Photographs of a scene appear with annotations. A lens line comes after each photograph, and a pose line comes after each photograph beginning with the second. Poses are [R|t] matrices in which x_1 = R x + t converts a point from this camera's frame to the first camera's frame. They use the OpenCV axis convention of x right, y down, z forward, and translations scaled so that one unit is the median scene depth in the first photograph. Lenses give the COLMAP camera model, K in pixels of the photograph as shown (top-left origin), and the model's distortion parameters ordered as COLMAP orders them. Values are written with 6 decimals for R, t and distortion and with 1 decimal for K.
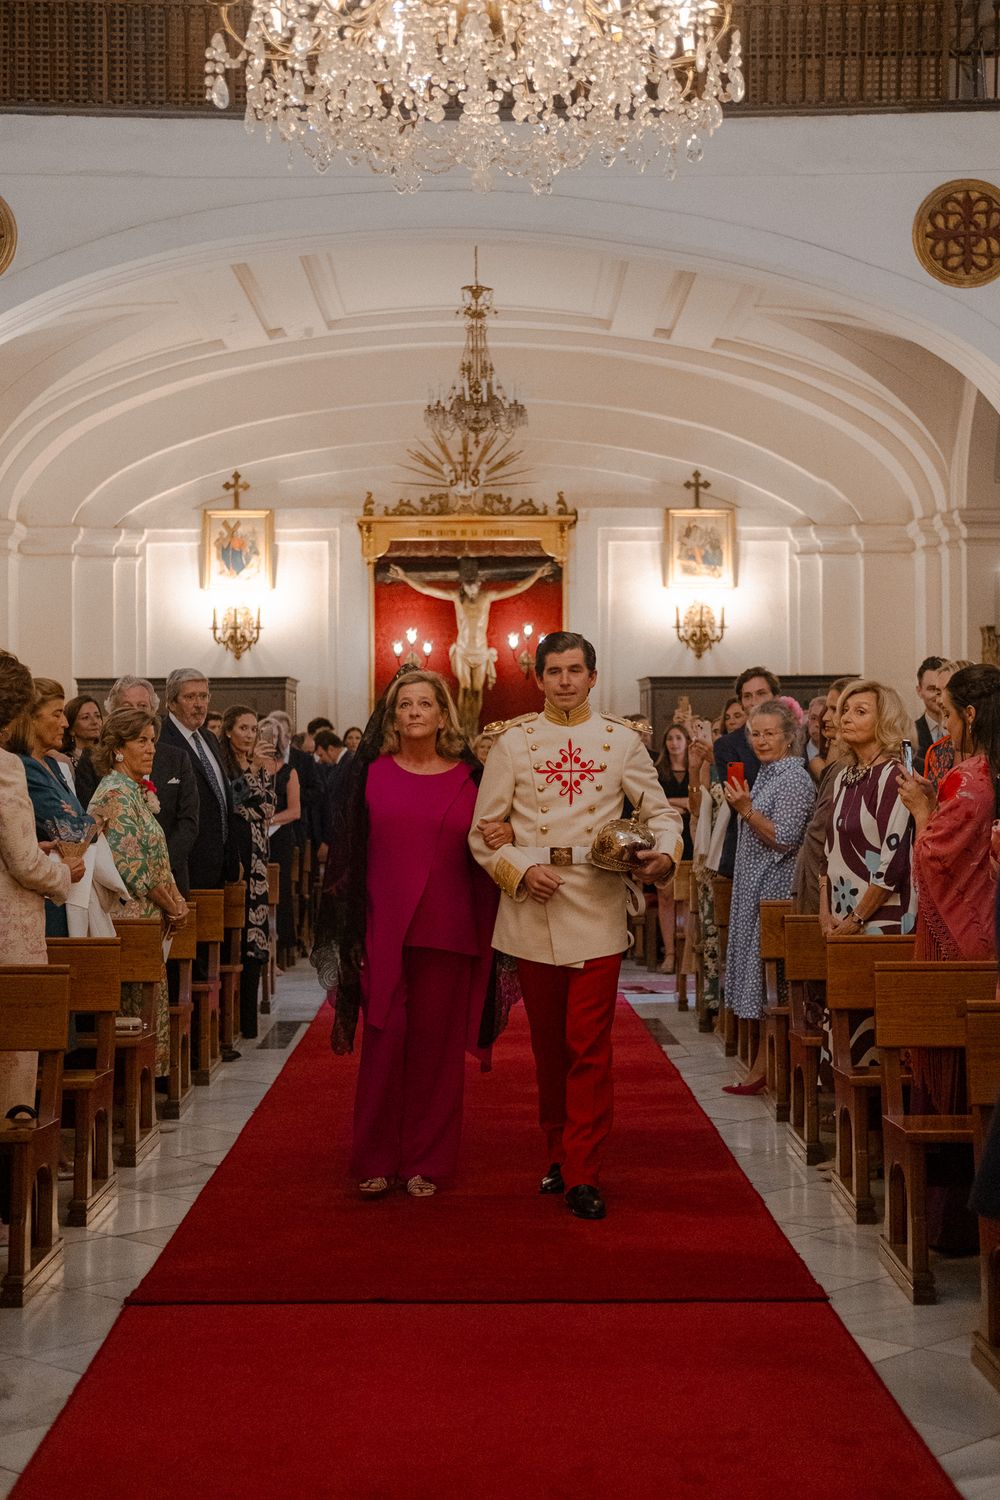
lens RADIAL K [[2369.2, 0, 439.3], [0, 2369.2, 807.4], [0, 0, 1]] dist [-0.199445, 1.662129]
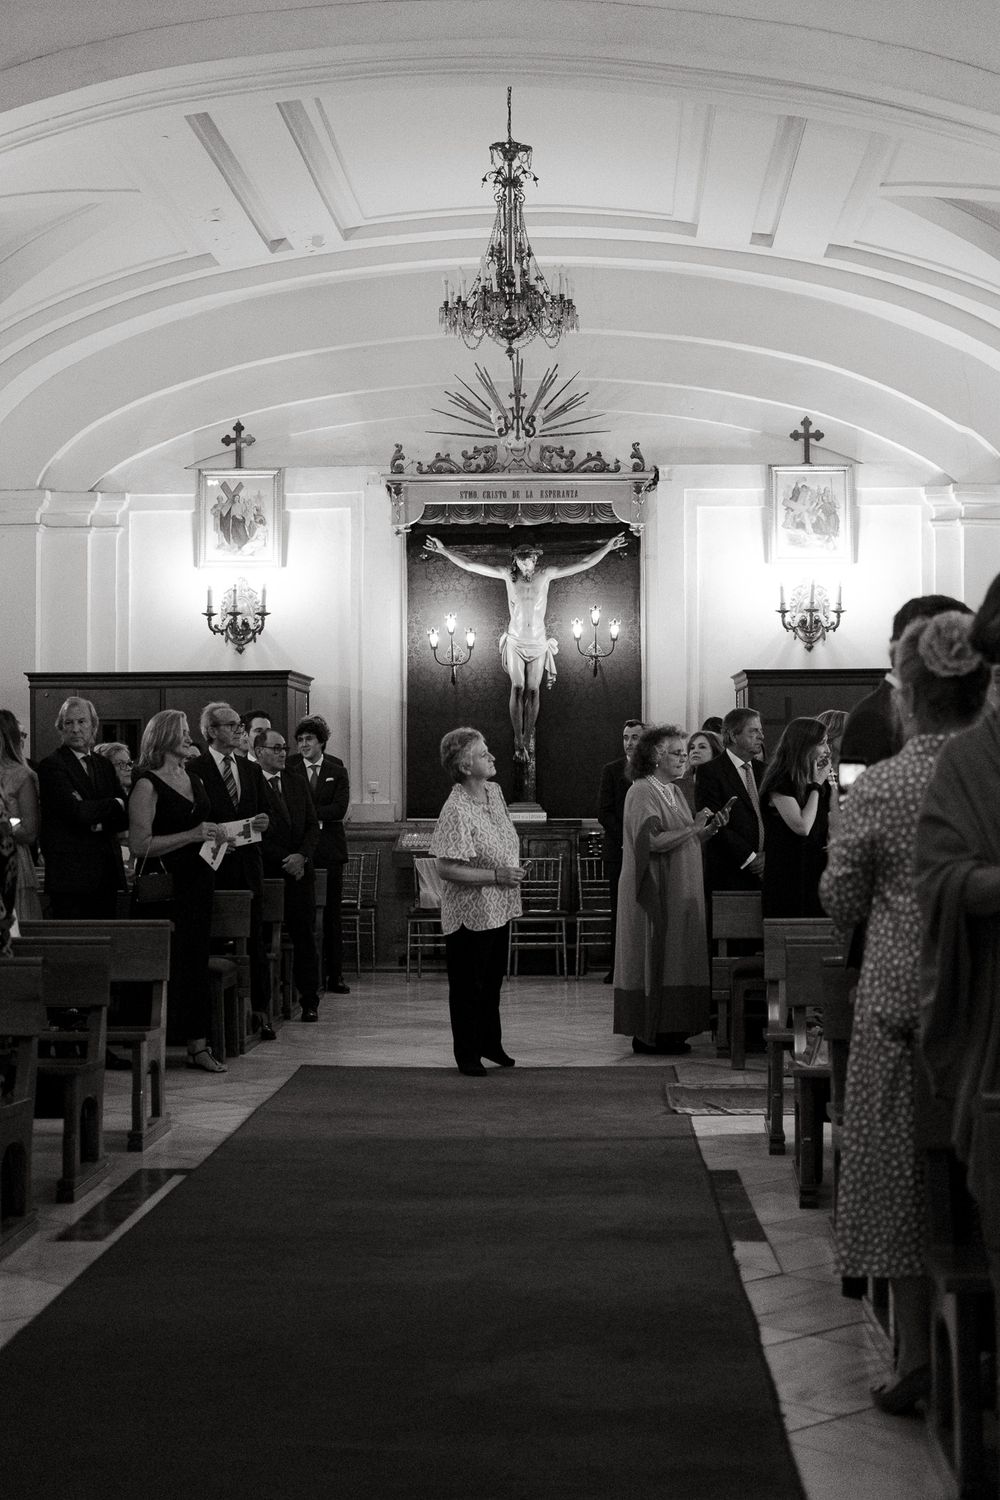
lens RADIAL K [[2369.2, 0, 439.3], [0, 2369.2, 807.4], [0, 0, 1]] dist [-0.199445, 1.662129]
pose [[0.998819, 0.000472, -0.048585, 0.023231], [-0.000999, 0.999941, -0.010837, -0.000630], [0.048577, 0.010873, 0.998760, 0.192900]]
